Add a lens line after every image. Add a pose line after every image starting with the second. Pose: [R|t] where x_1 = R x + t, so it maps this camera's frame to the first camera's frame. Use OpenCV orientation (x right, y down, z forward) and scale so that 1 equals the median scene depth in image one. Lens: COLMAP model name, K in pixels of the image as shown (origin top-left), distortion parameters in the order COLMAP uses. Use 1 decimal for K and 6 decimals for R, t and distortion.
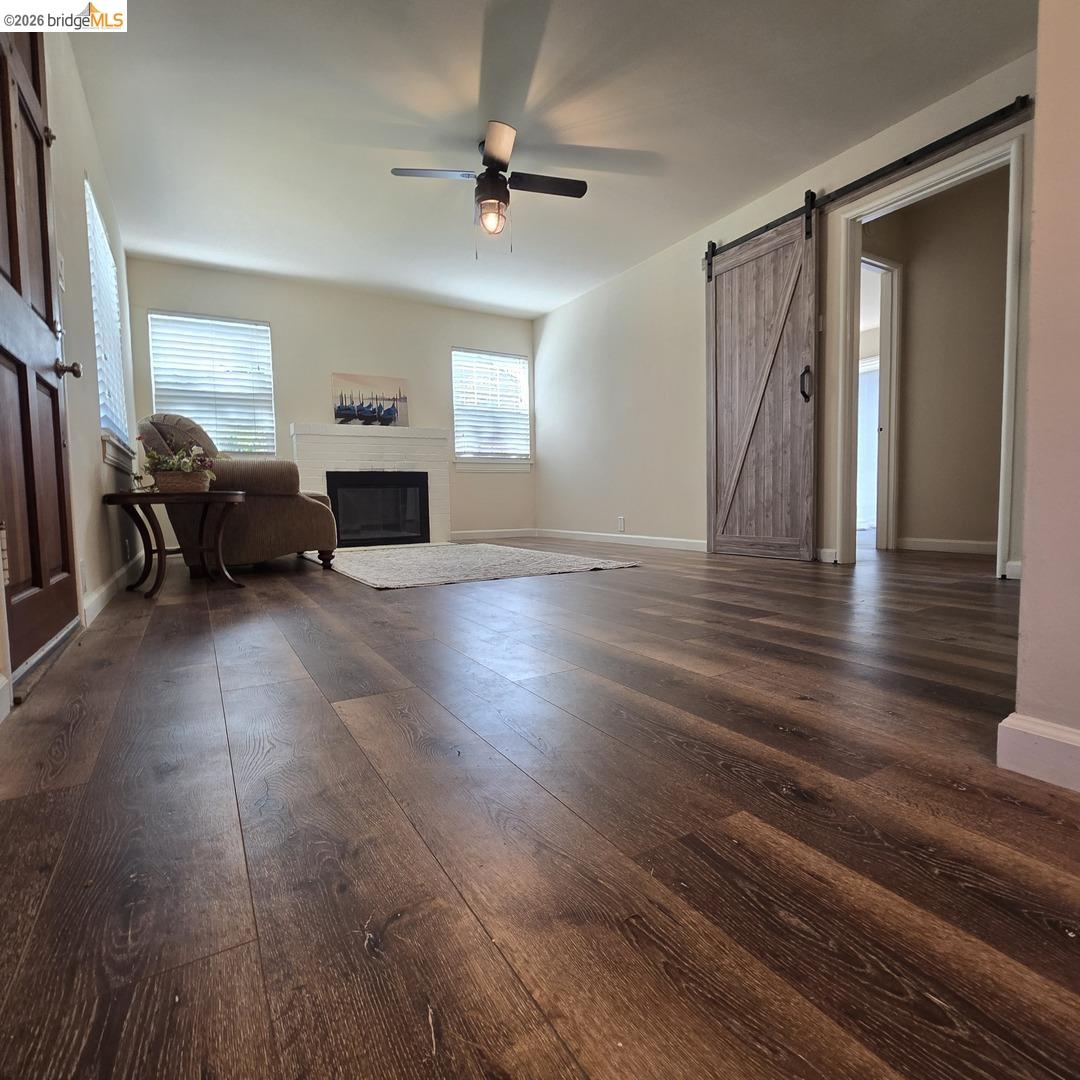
lens RADIAL K [[590.7, 0, 555.4], [0, 590.7, 542.5], [0, 0, 1]] dist [0.003643, -0.003090]
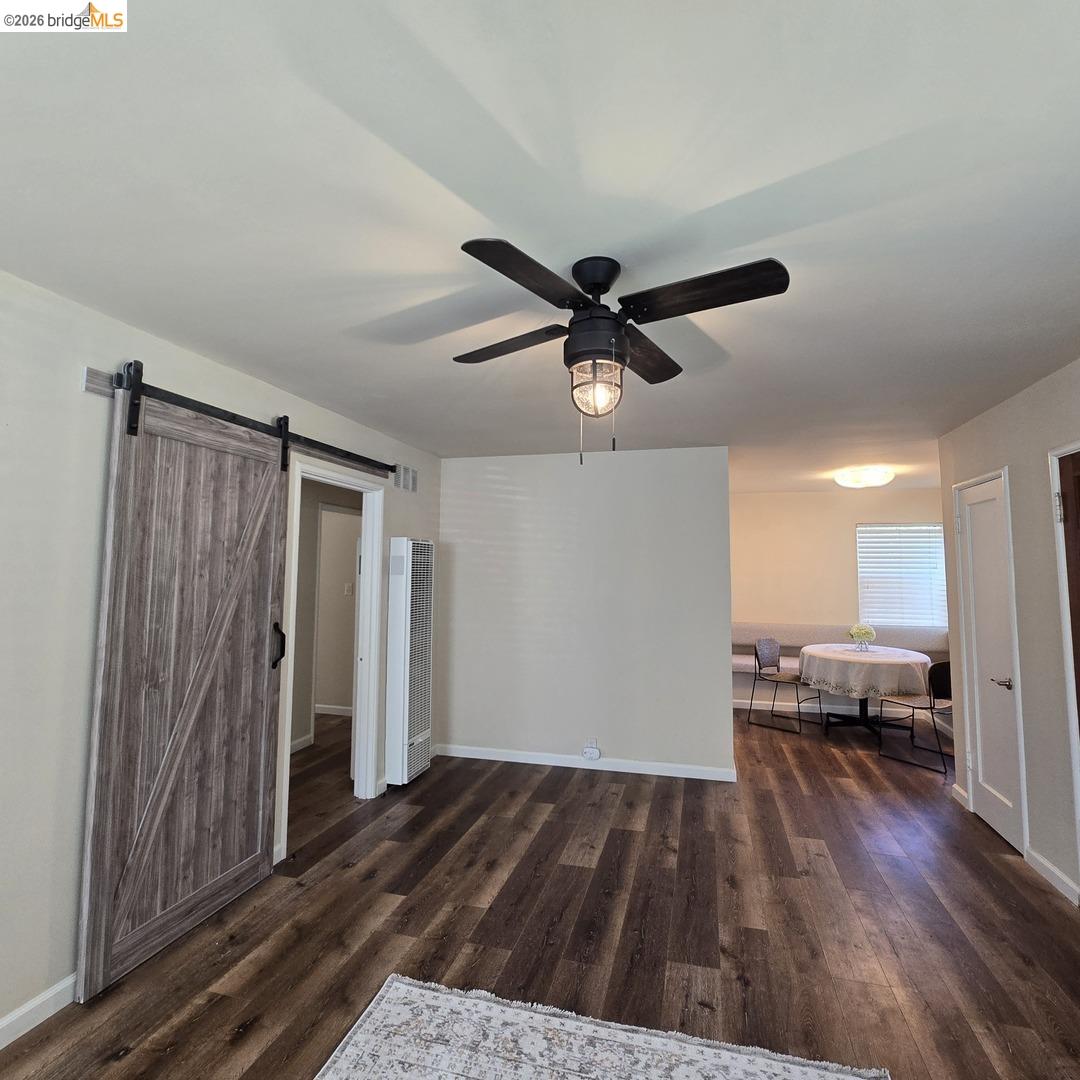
lens RADIAL K [[596.0, 0, 545.6], [0, 596.0, 523.3], [0, 0, 1]] dist [-0.001902, -0.001598]
pose [[-0.694843, 0.071543, 0.715594, -0.281875], [0.062101, 0.997292, -0.039406, -0.258501], [-0.716475, 0.017059, -0.697404, 0.886259]]
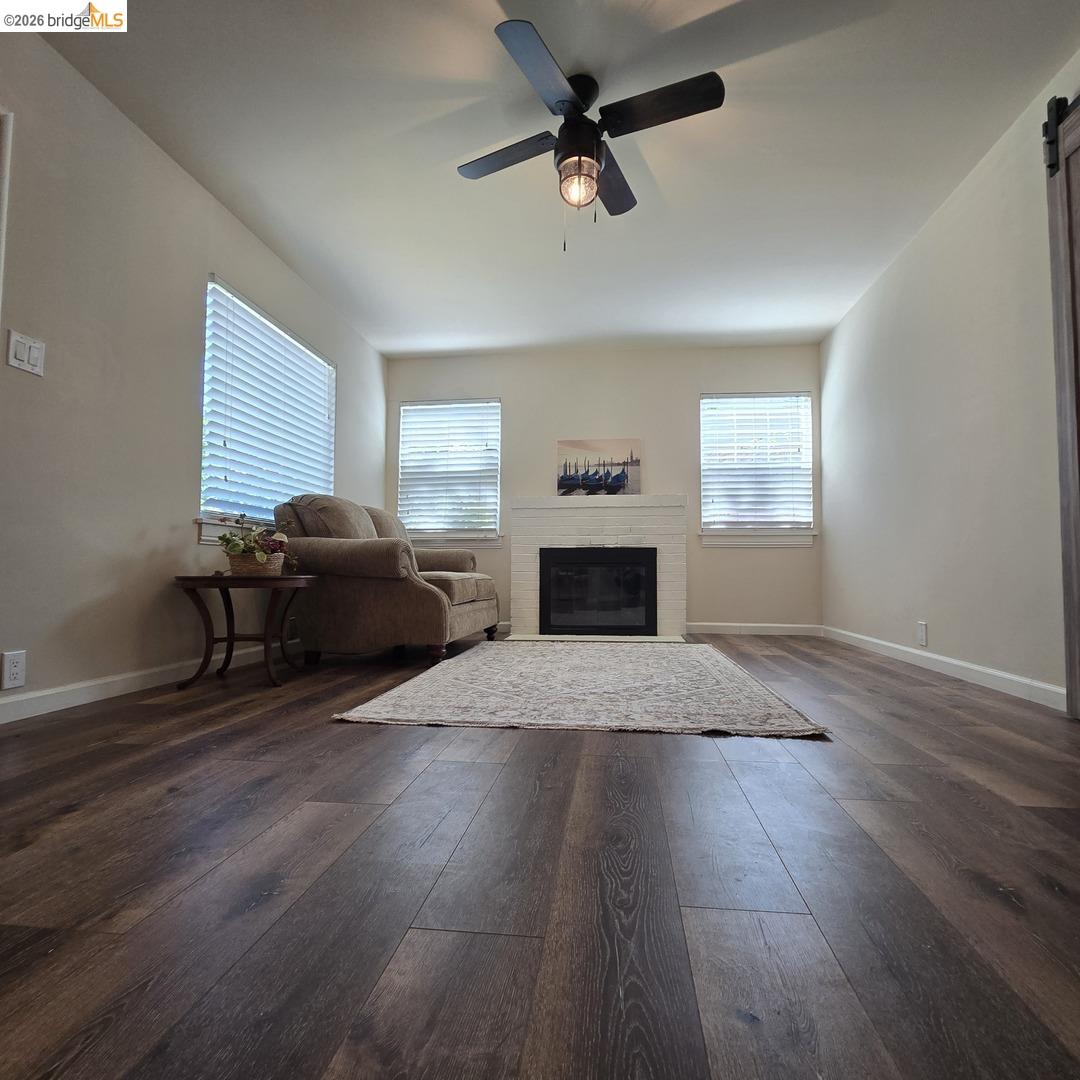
lens RADIAL K [[590.7, 0, 555.4], [0, 590.7, 542.5], [0, 0, 1]] dist [0.003643, -0.003090]
pose [[0.798017, -0.011148, -0.602531, 0.177236], [-0.062652, 0.992876, -0.101349, -0.039835], [0.599369, 0.118628, 0.791634, 0.305306]]
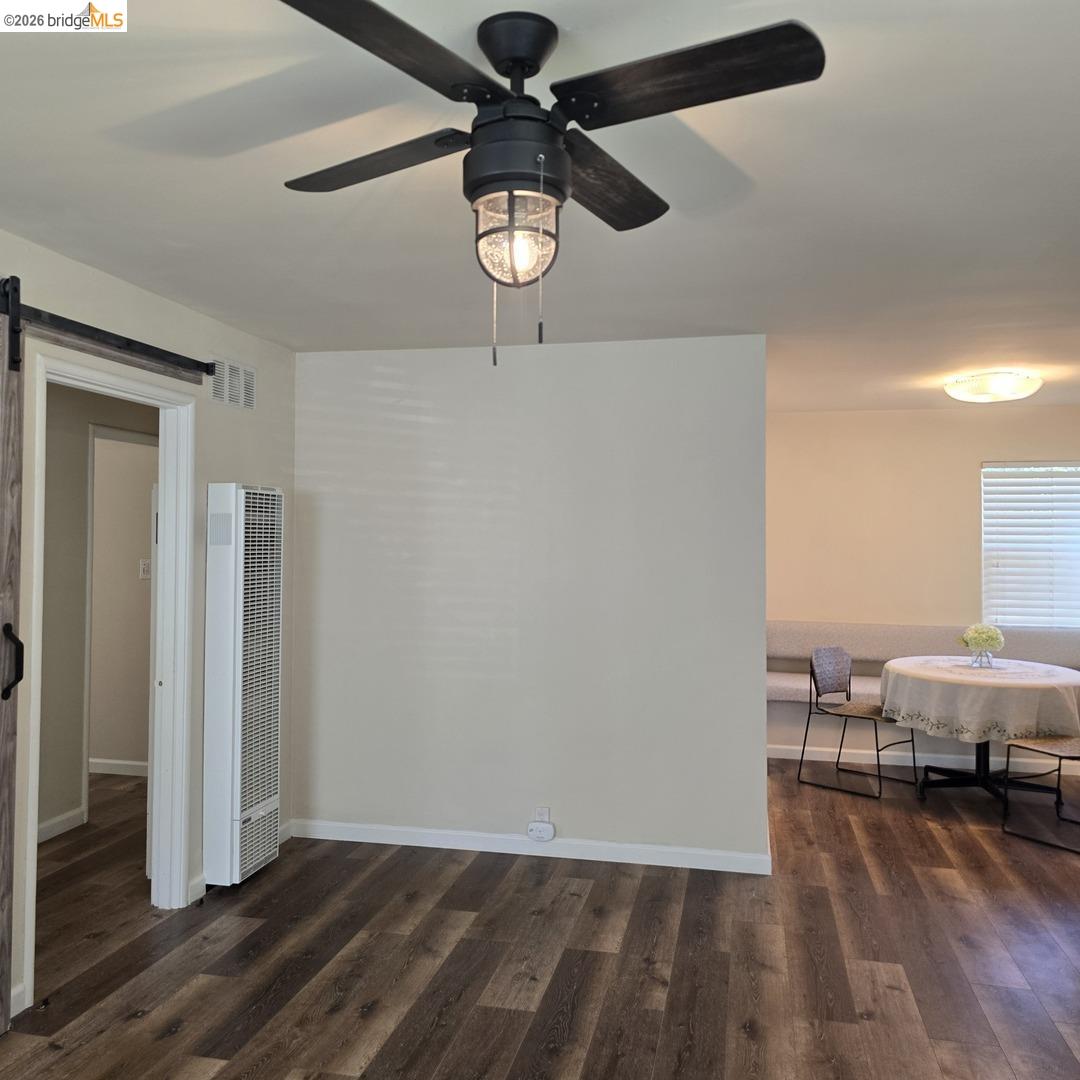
lens RADIAL K [[981.4, 0, 522.5], [0, 981.4, 517.9], [0, 0, 1]] dist [0.059324, -0.057762]
pose [[-0.716791, 0.029169, 0.696678, -0.300823], [0.061046, 0.997913, 0.021027, -0.257337], [-0.694611, 0.057601, -0.717076, 0.876030]]
